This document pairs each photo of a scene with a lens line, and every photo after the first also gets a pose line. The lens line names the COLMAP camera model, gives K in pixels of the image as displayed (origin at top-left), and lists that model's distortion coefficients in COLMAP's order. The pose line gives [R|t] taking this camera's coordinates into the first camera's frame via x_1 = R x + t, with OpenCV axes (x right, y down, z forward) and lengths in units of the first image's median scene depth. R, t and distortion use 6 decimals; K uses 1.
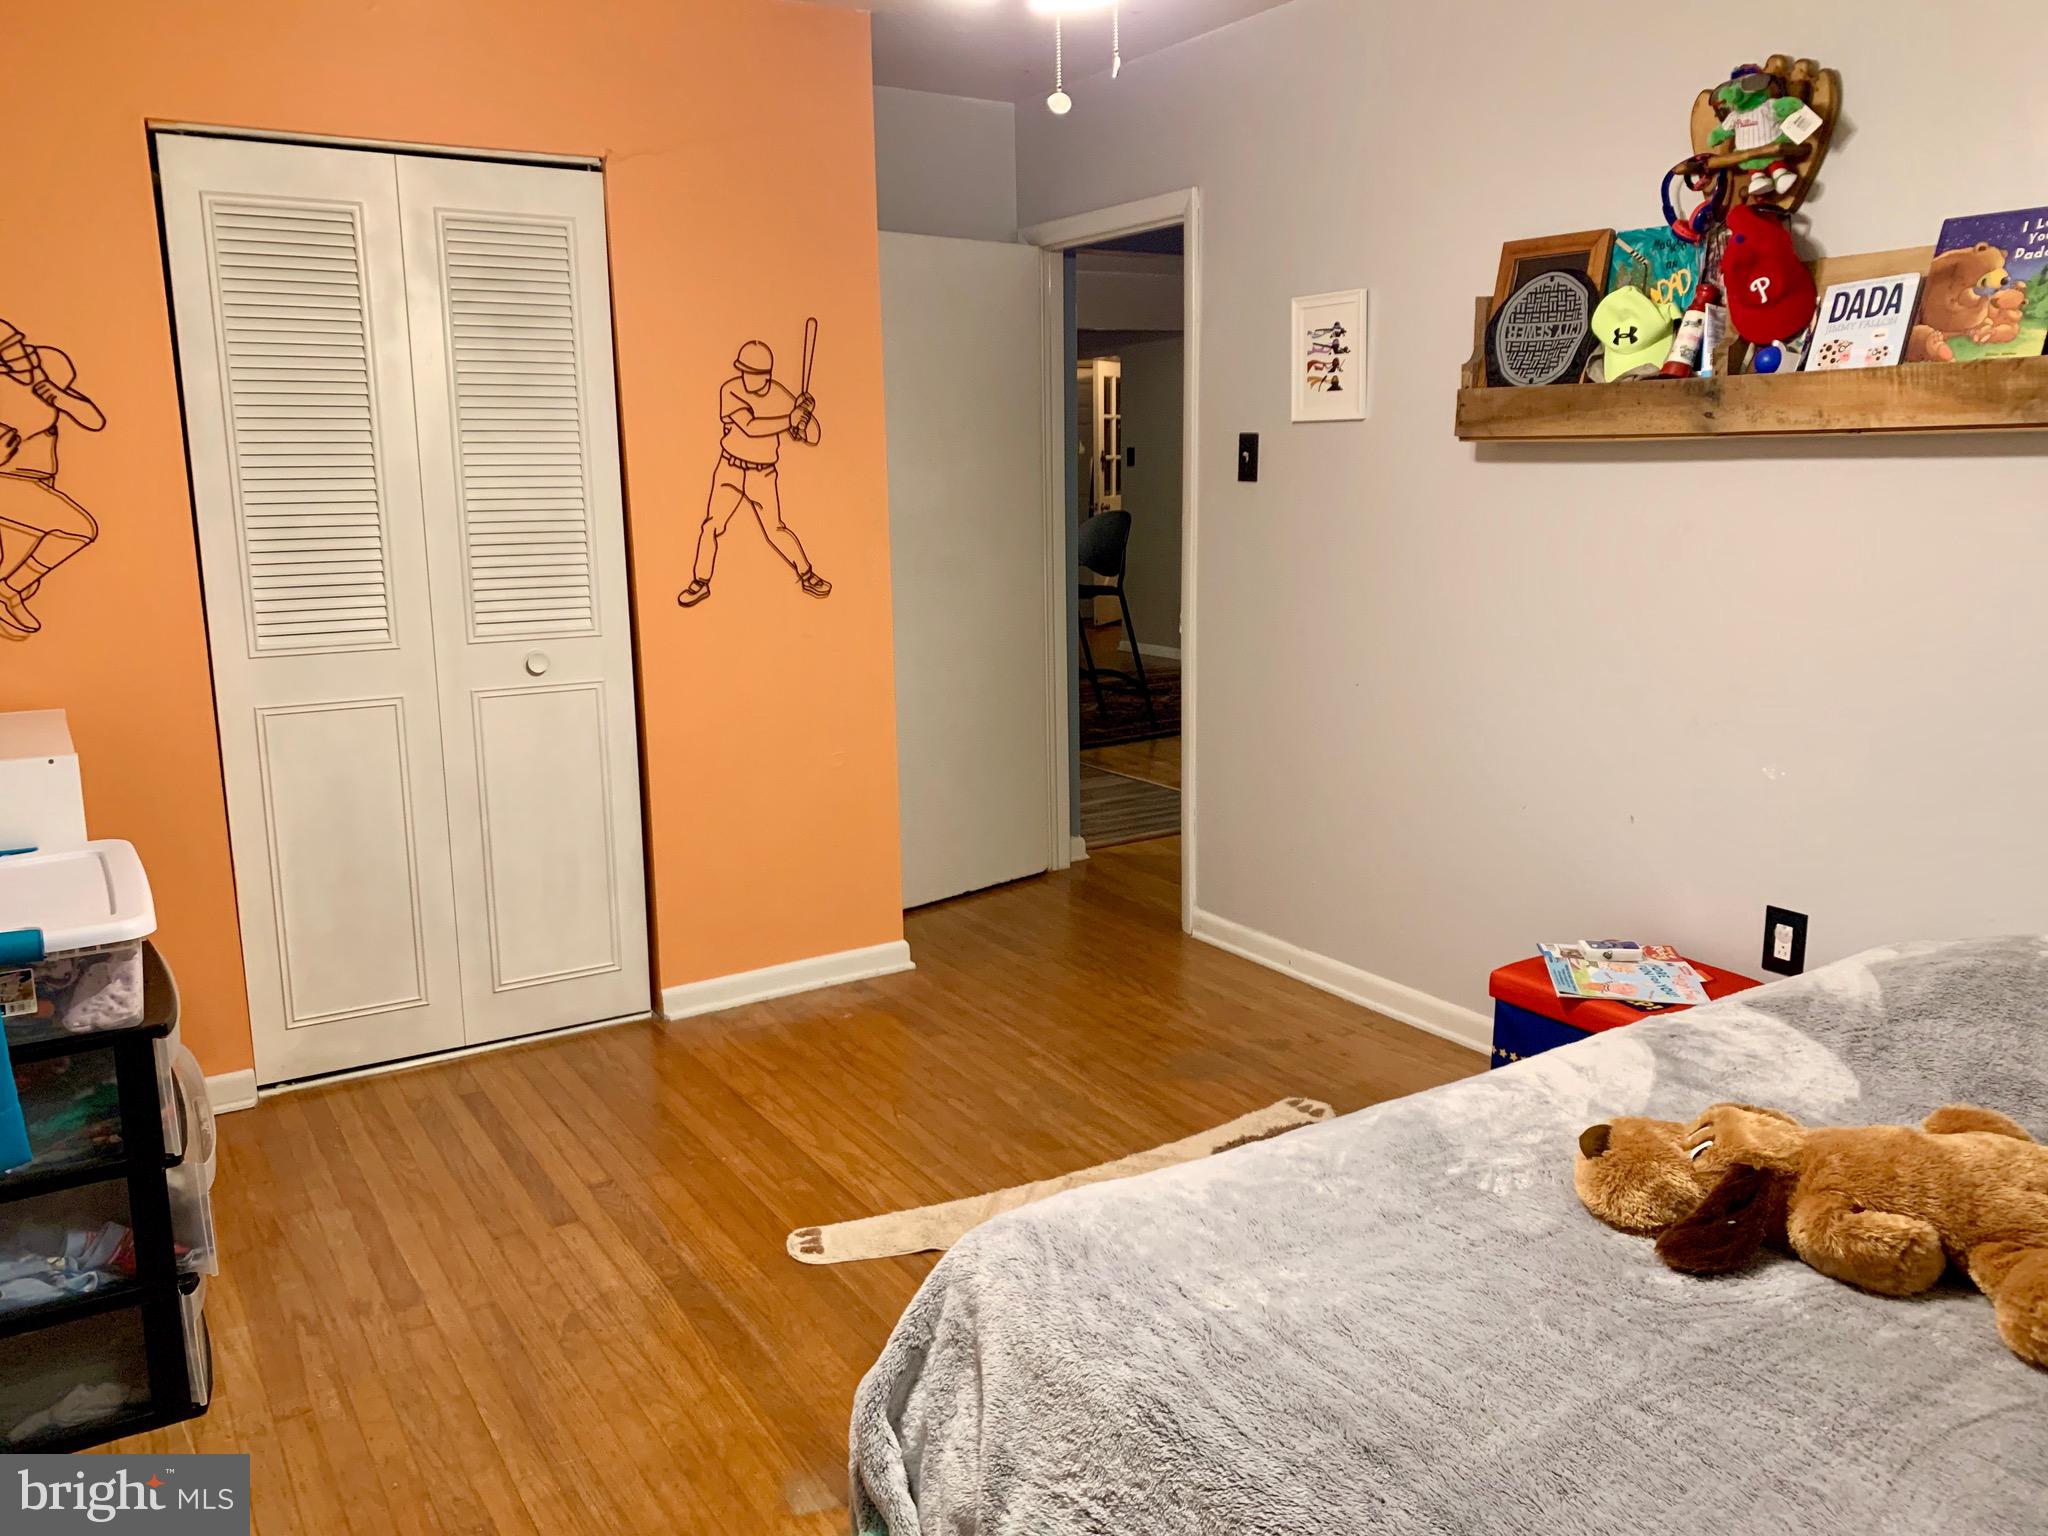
lens RADIAL K [[1589.3, 0, 1012.7], [0, 1589.3, 756.1], [0, 0, 1]] dist [0.109522, -0.165802]
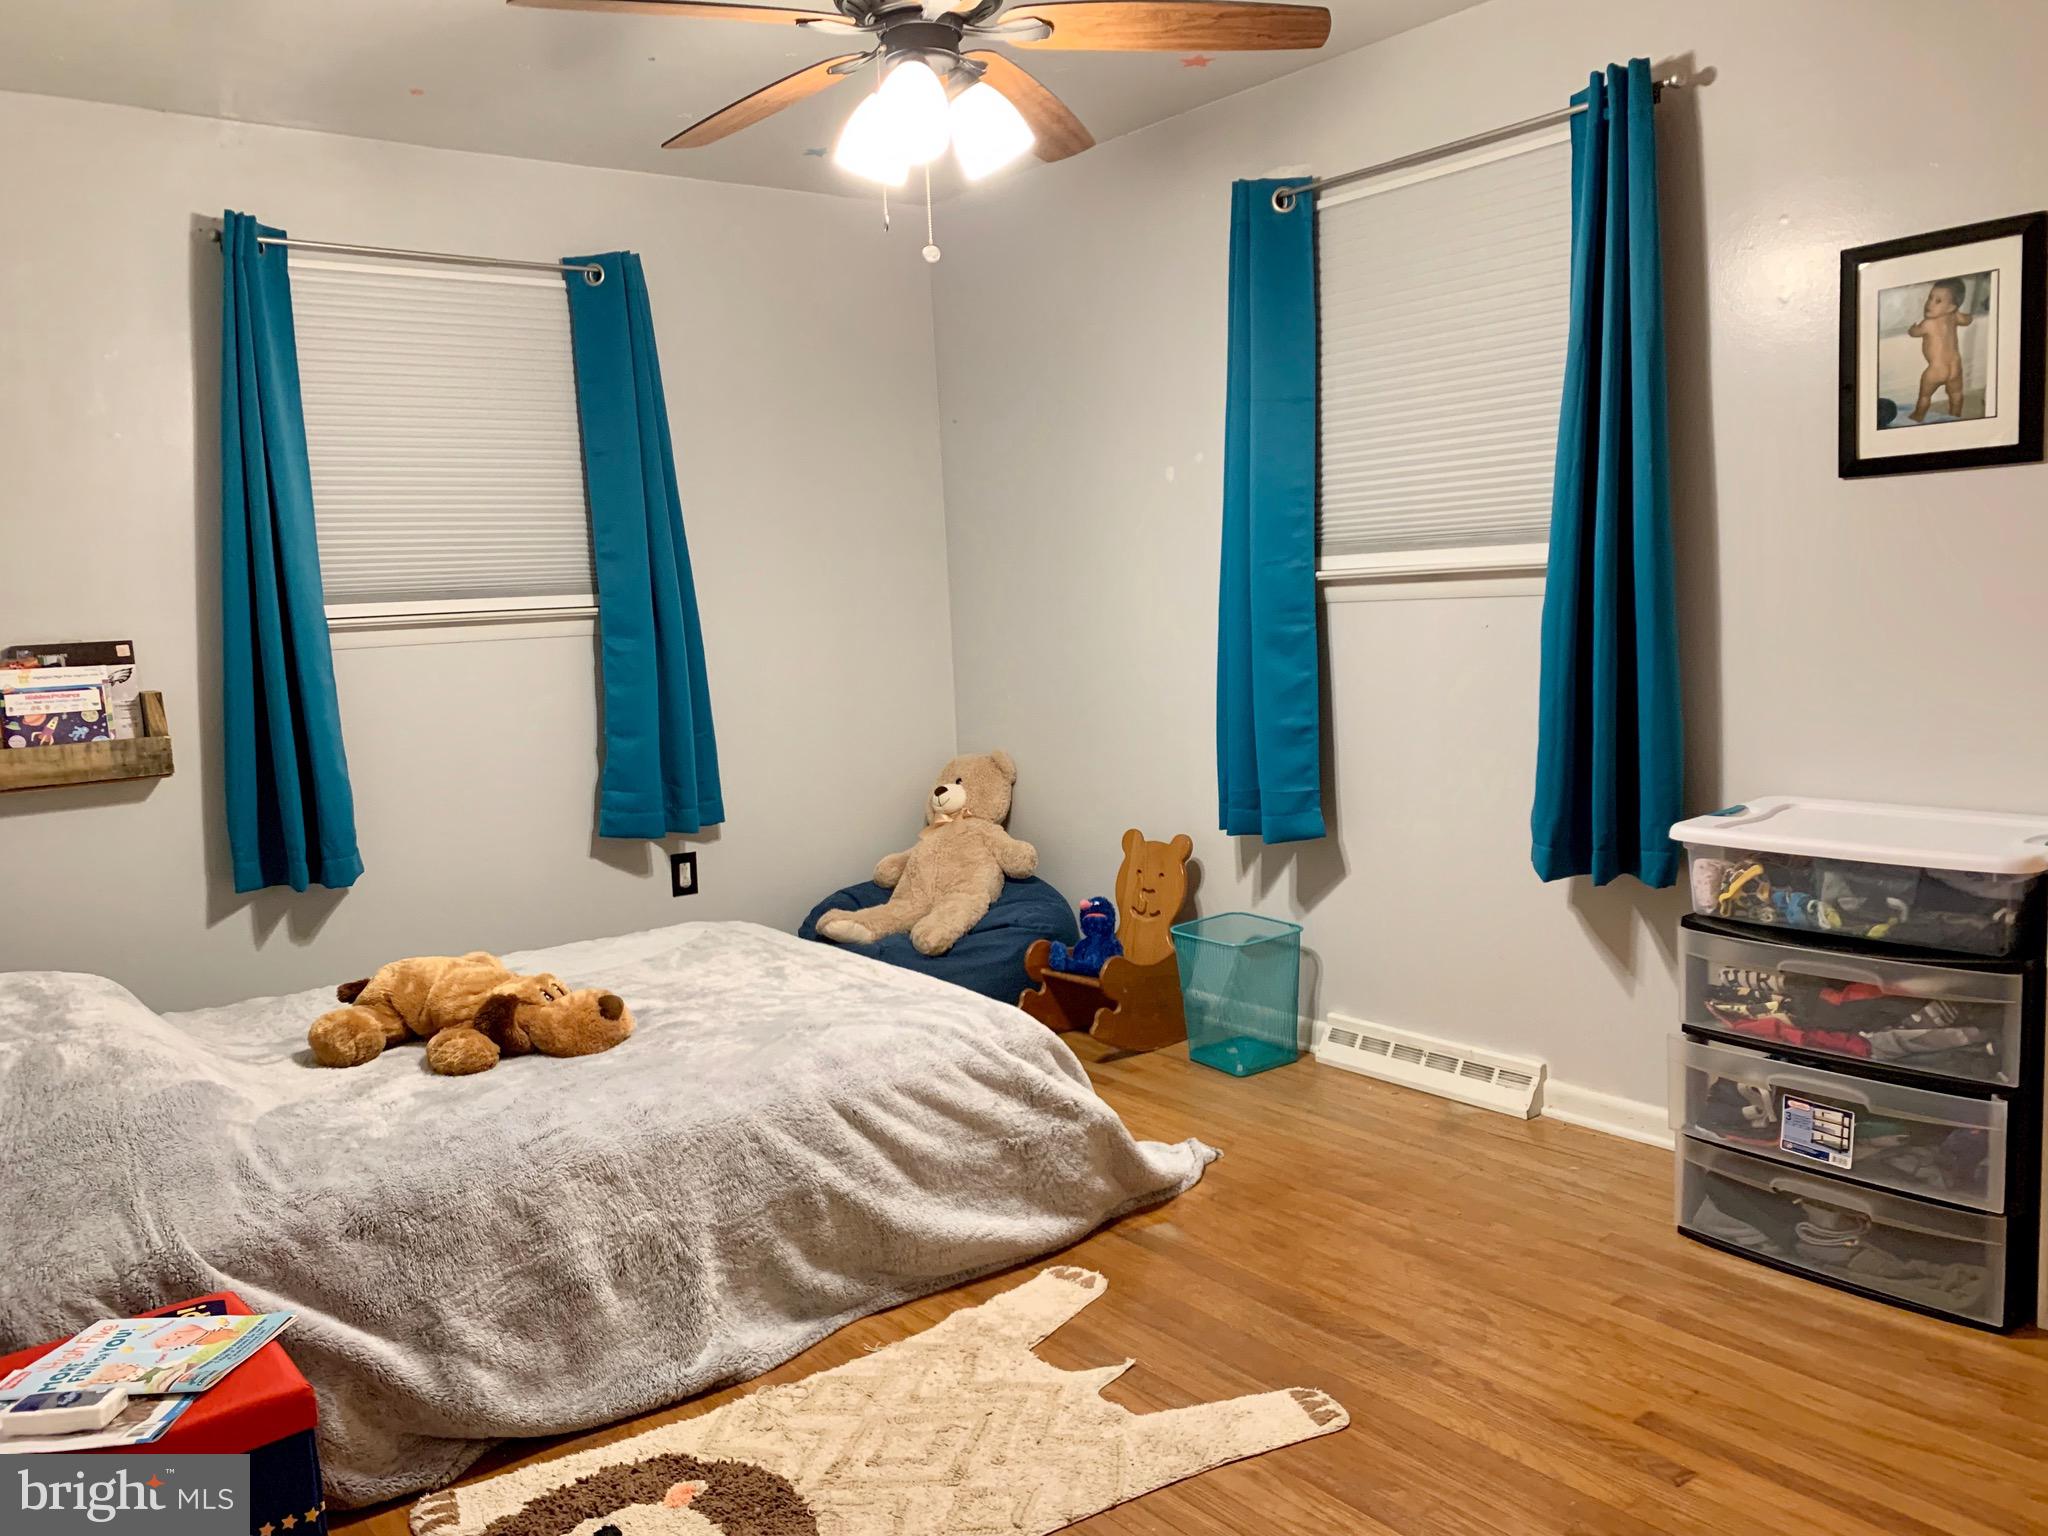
lens RADIAL K [[1589.3, 0, 1012.7], [0, 1589.3, 756.1], [0, 0, 1]] dist [0.109522, -0.165802]
pose [[-0.992048, 0.077977, -0.098799, 0.085260], [0.046433, 0.956339, 0.288548, -0.264759], [0.116986, 0.281666, -0.952354, 1.624031]]
